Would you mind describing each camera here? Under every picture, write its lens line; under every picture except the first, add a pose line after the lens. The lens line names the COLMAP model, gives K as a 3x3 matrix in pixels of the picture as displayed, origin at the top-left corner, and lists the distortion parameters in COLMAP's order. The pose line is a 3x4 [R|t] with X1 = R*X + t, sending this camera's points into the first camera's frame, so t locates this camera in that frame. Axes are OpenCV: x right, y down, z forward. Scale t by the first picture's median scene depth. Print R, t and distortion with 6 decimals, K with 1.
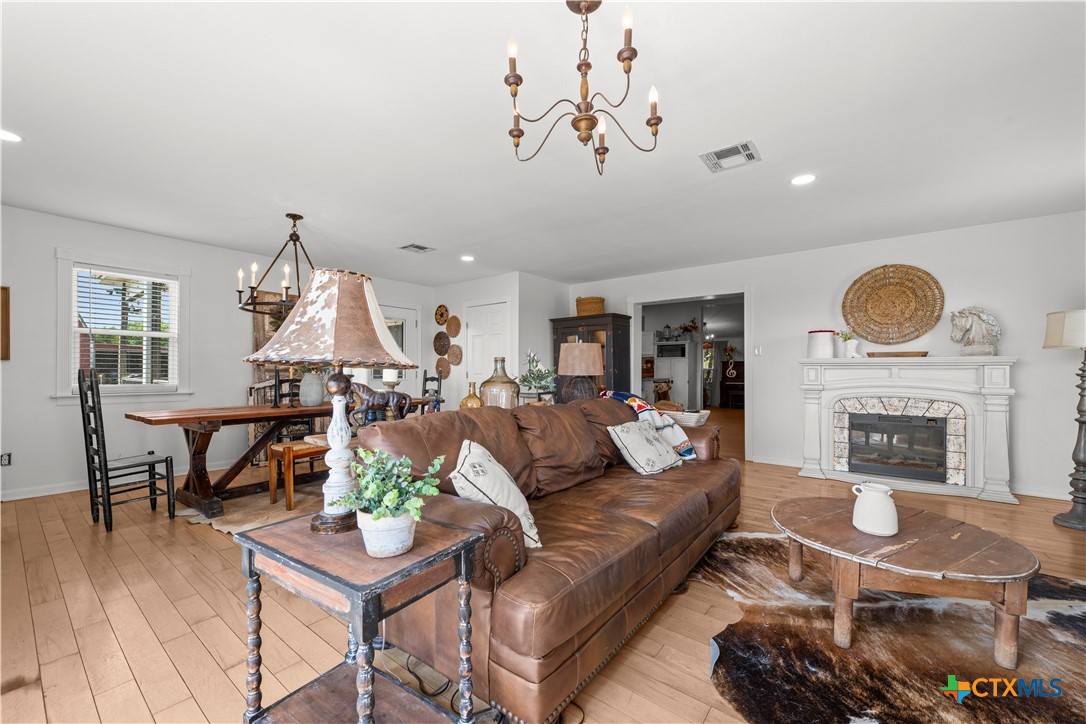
lens RADIAL K [[434.7, 0, 549.6], [0, 434.7, 369.2], [0, 0, 1]] dist [-0.000001, -0.001158]
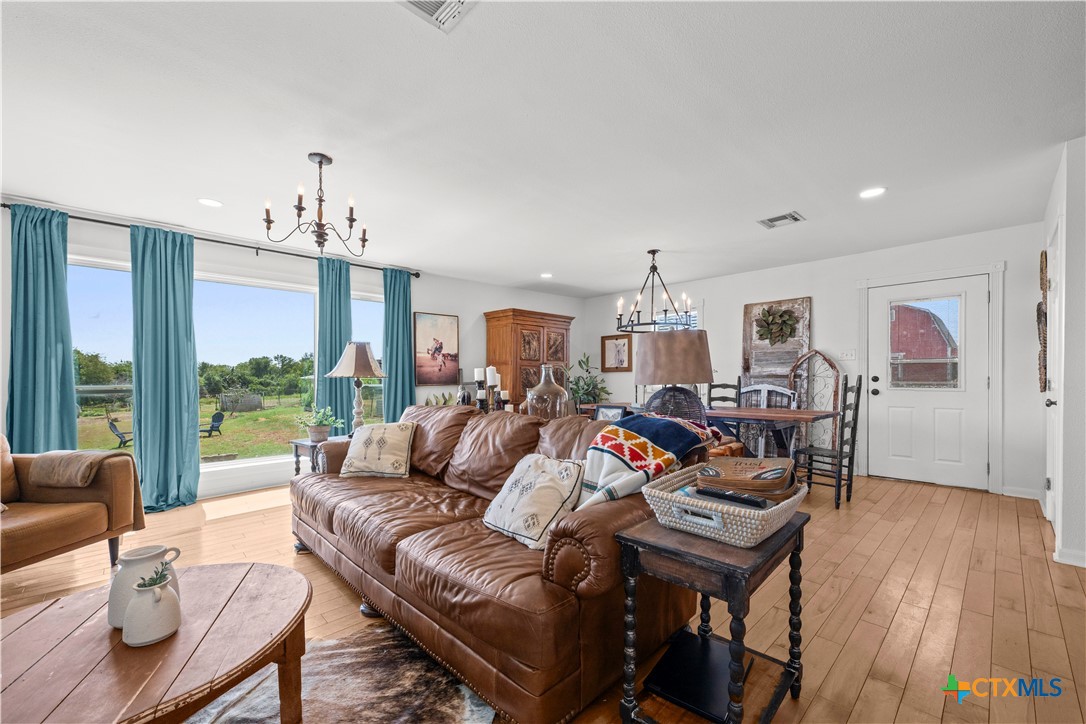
lens RADIAL K [[434.7, 0, 542.7], [0, 434.7, 380.1], [0, 0, 1]] dist [-0.000001, -0.001158]
pose [[-0.158388, 0.008880, -0.987337, 0.676929], [0.010677, 0.999916, 0.007281, -0.002035], [0.987319, -0.009388, -0.158470, 0.882317]]
